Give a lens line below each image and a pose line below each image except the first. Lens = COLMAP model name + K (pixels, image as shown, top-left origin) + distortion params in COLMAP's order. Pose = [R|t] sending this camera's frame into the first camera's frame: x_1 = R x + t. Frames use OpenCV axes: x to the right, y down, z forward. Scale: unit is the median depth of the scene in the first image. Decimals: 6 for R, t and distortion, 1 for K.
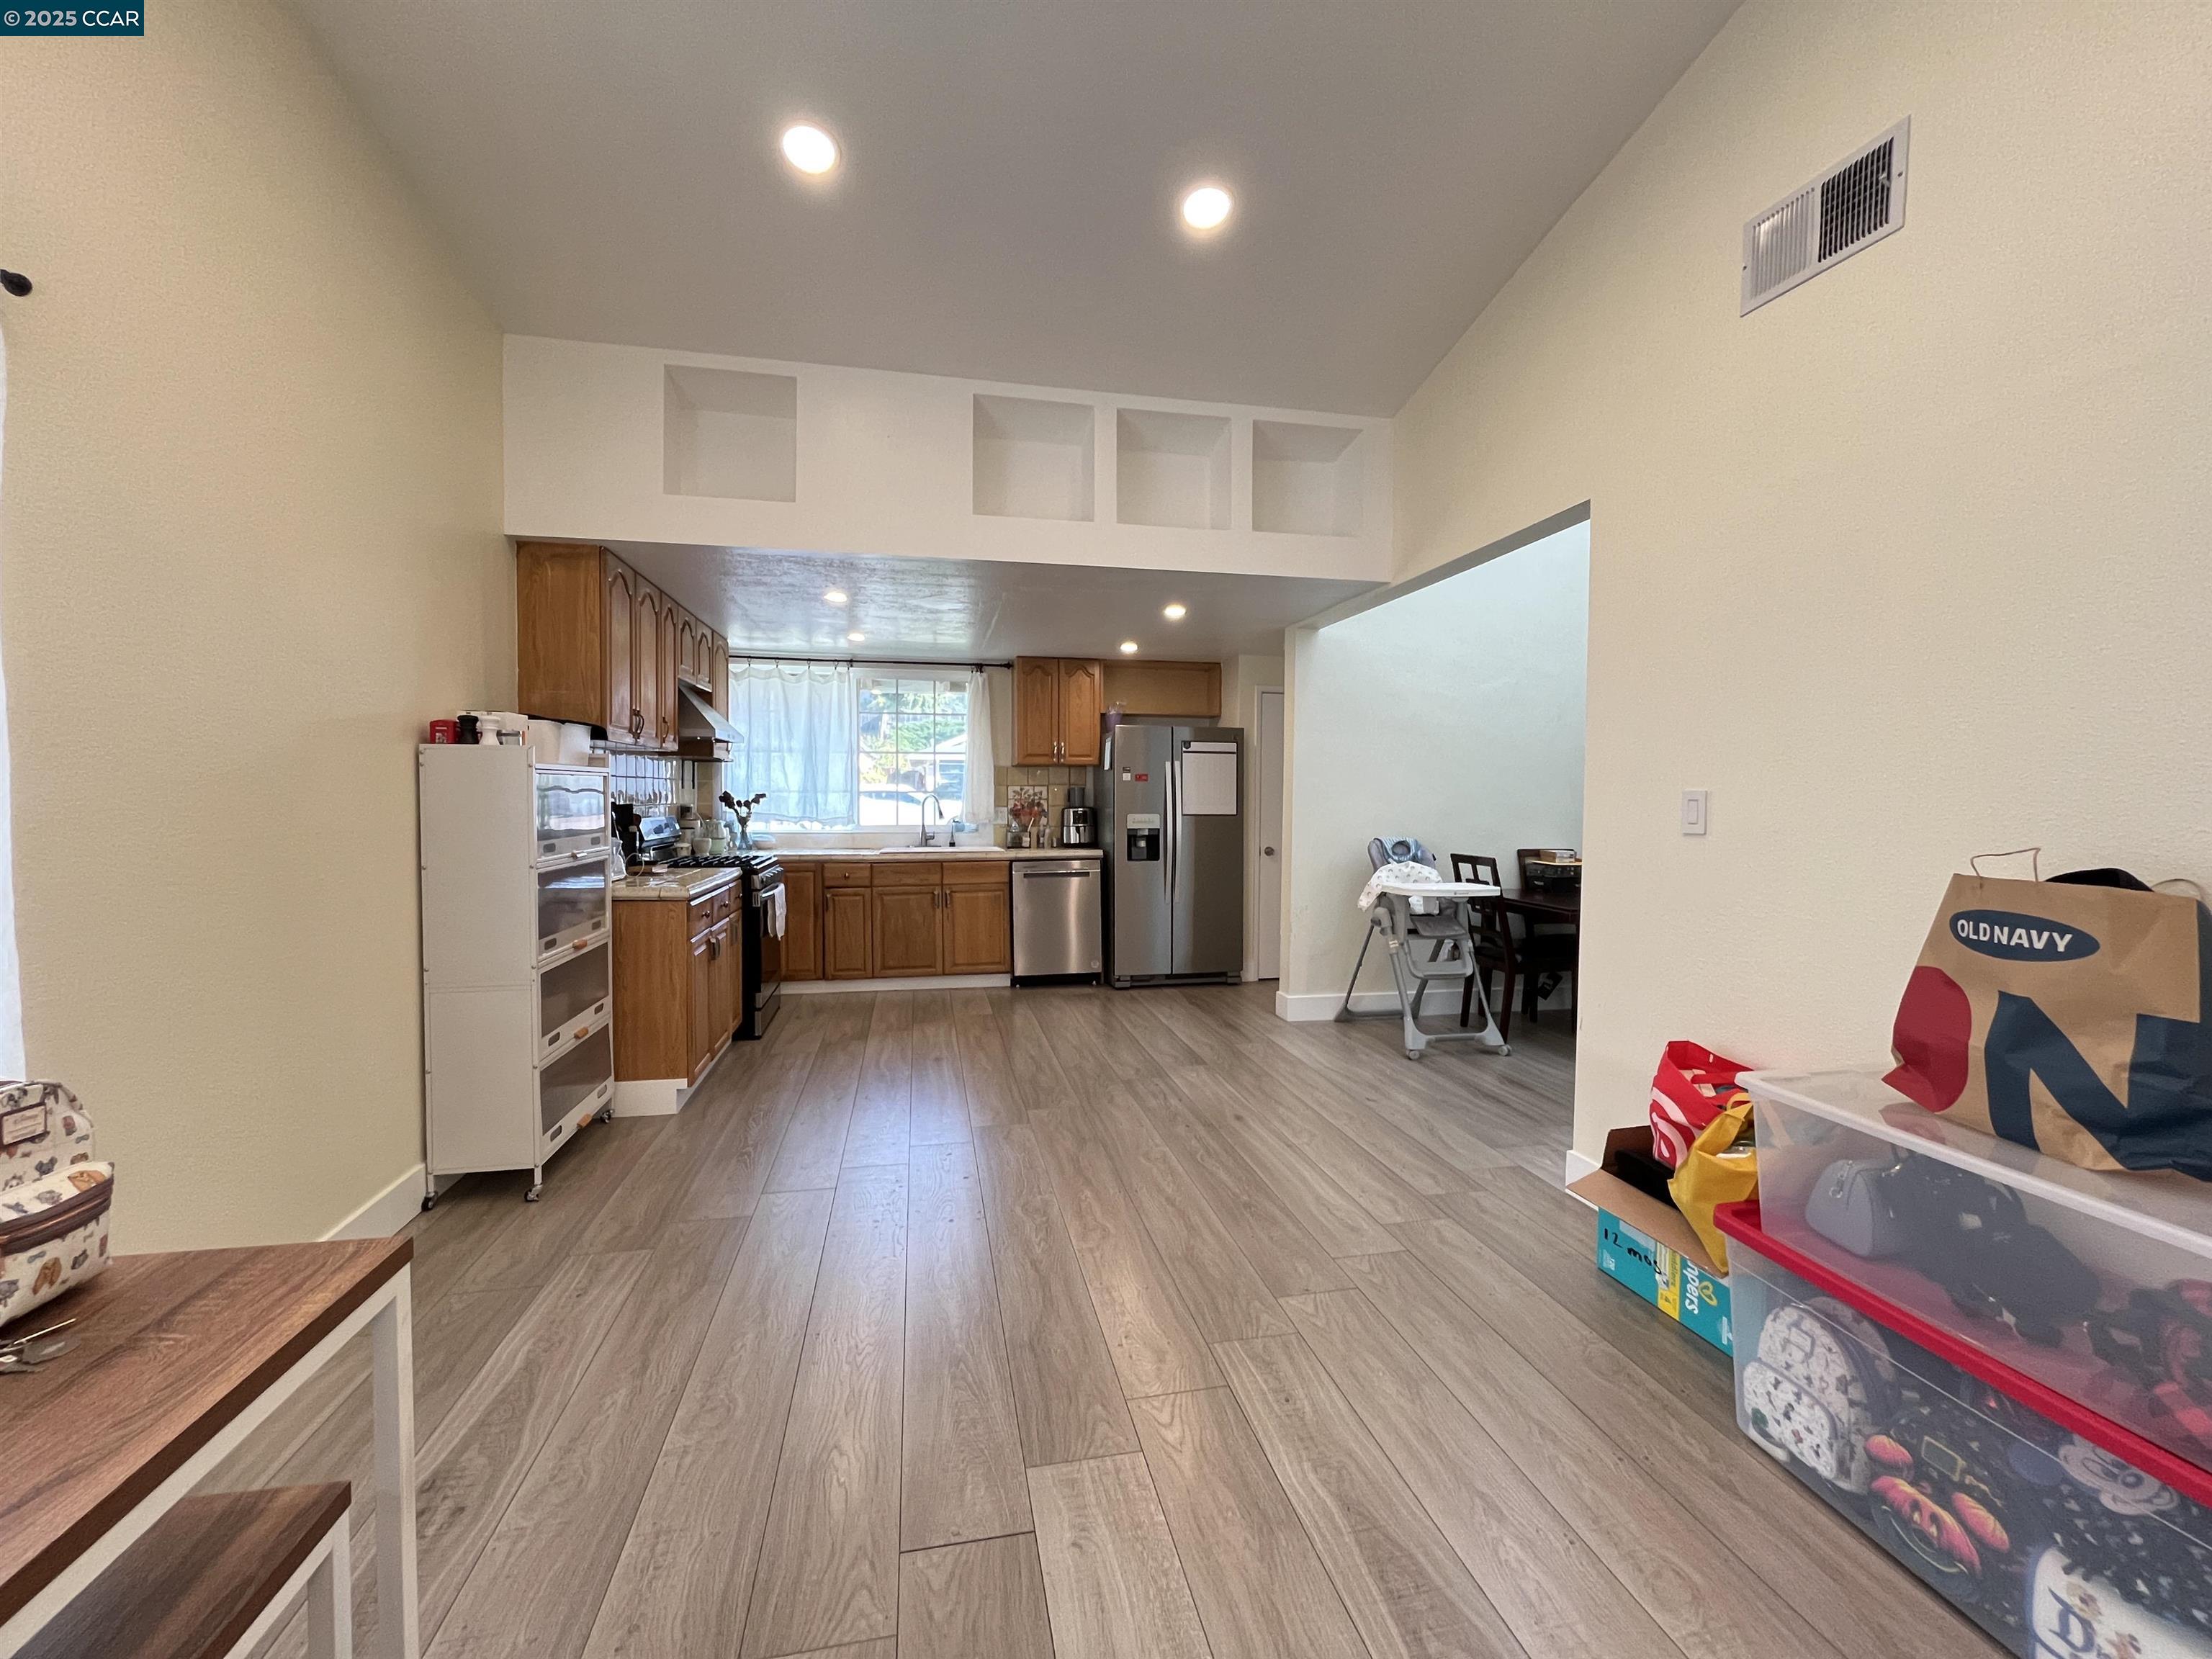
lens RADIAL K [[892.4, 0, 1102.0], [0, 892.4, 825.1], [0, 0, 1]] dist [-0.004260, 0.000341]
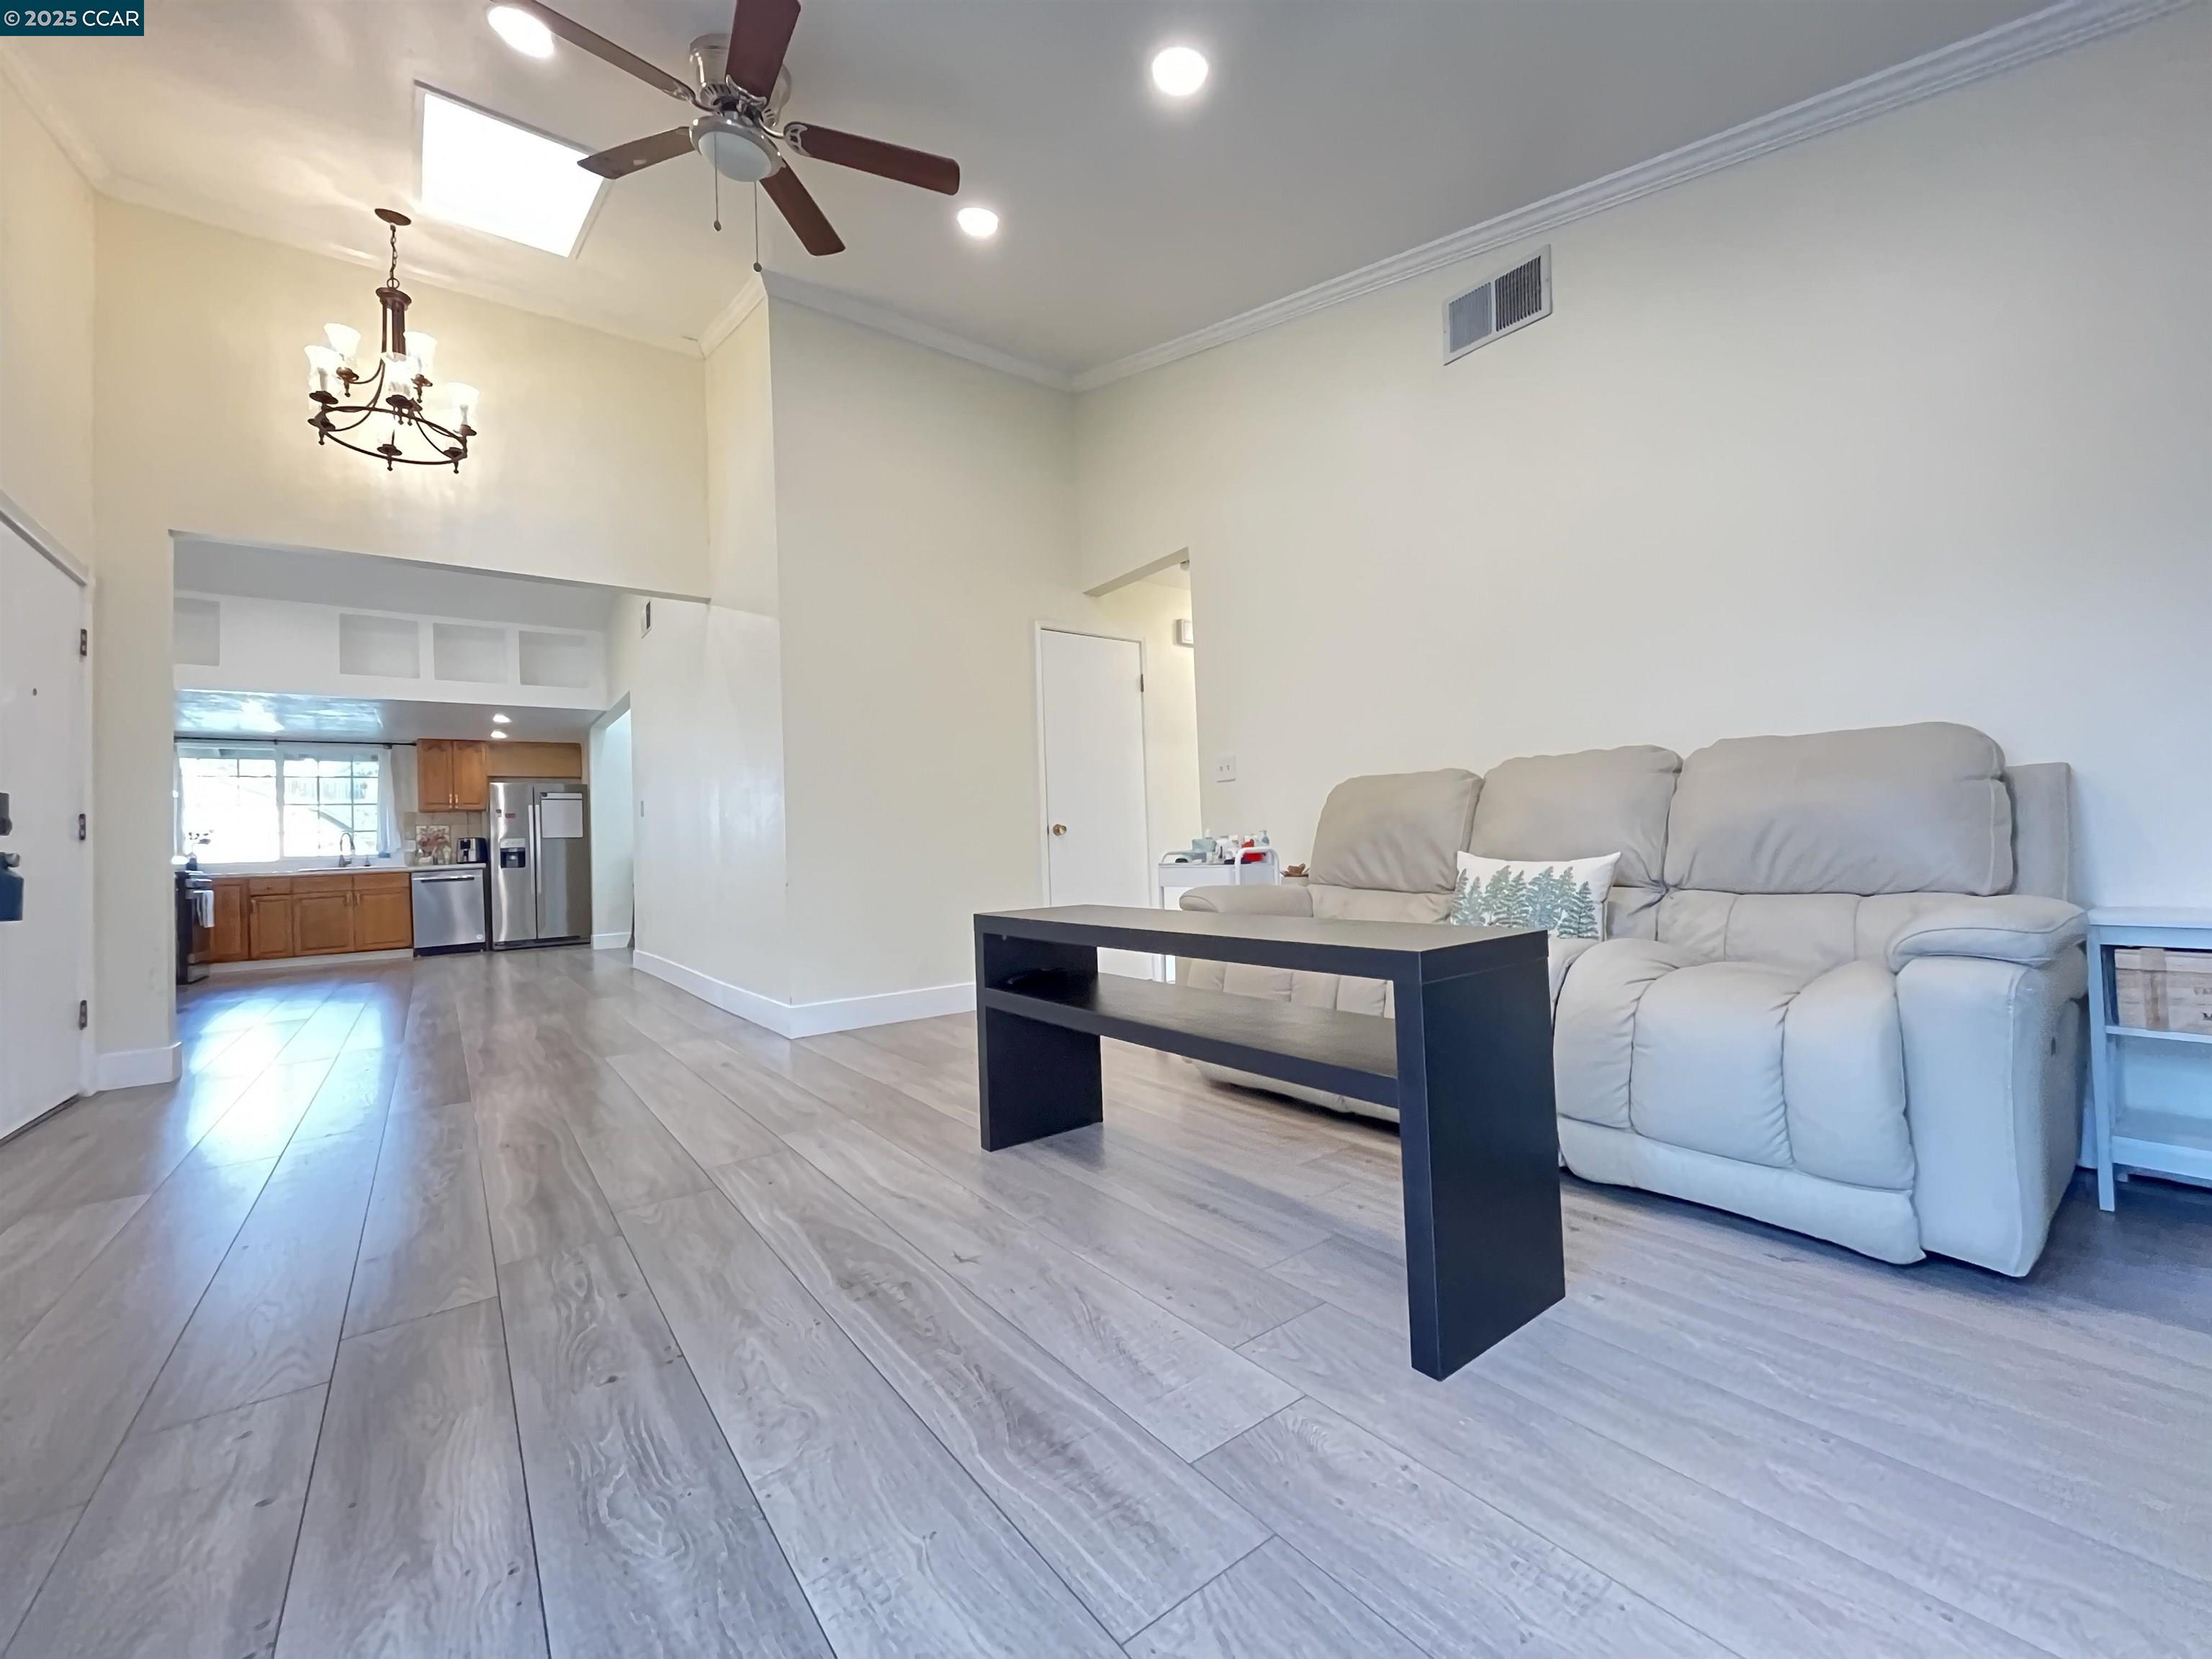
lens RADIAL K [[892.4, 0, 1098.7], [0, 892.4, 821.8], [0, 0, 1]] dist [-0.004260, 0.000341]
pose [[0.905199, -0.028688, 0.424019, 0.329683], [0.059303, 0.996484, -0.059180, 0.117246], [-0.420830, 0.078715, 0.903718, -0.901692]]
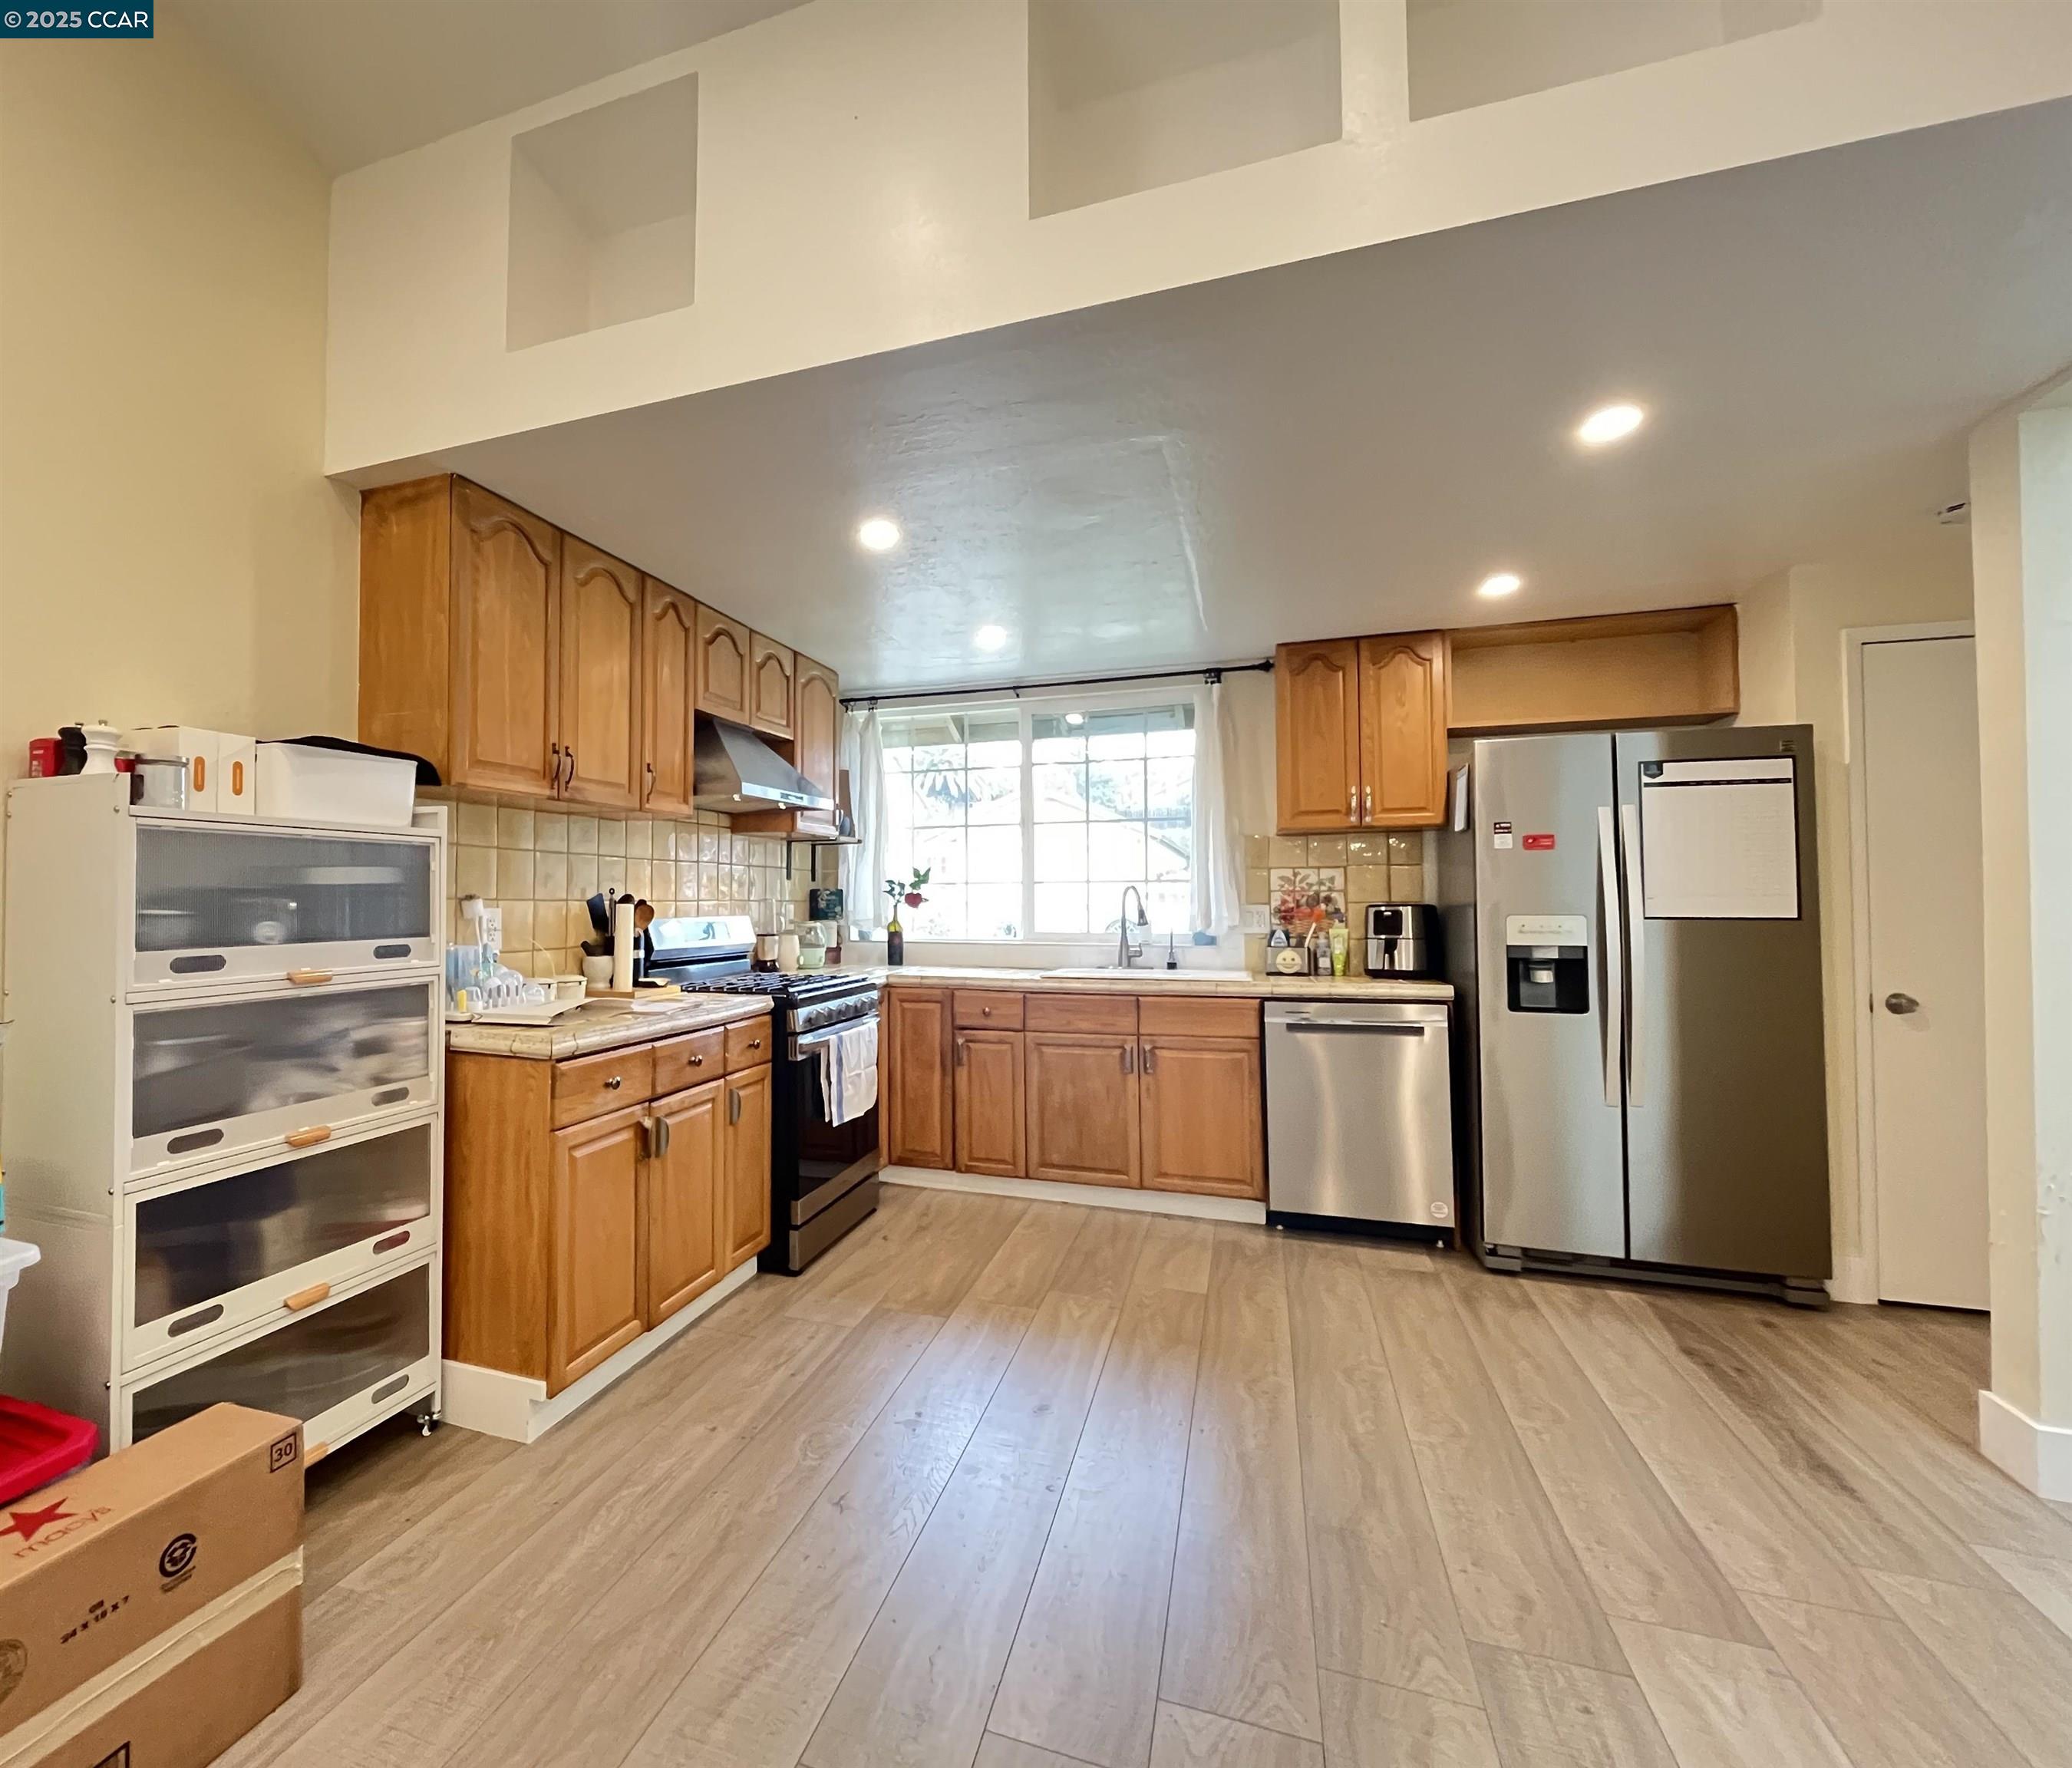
lens RADIAL K [[970.4, 0, 883.4], [0, 970.4, 874.4], [0, 0, 1]] dist [-0.003803, -0.000128]
pose [[0.841904, -0.020558, -0.539236, 0.028430], [-0.012614, 0.998251, -0.057751, -0.000059], [0.539481, 0.055423, 0.840172, 0.369596]]
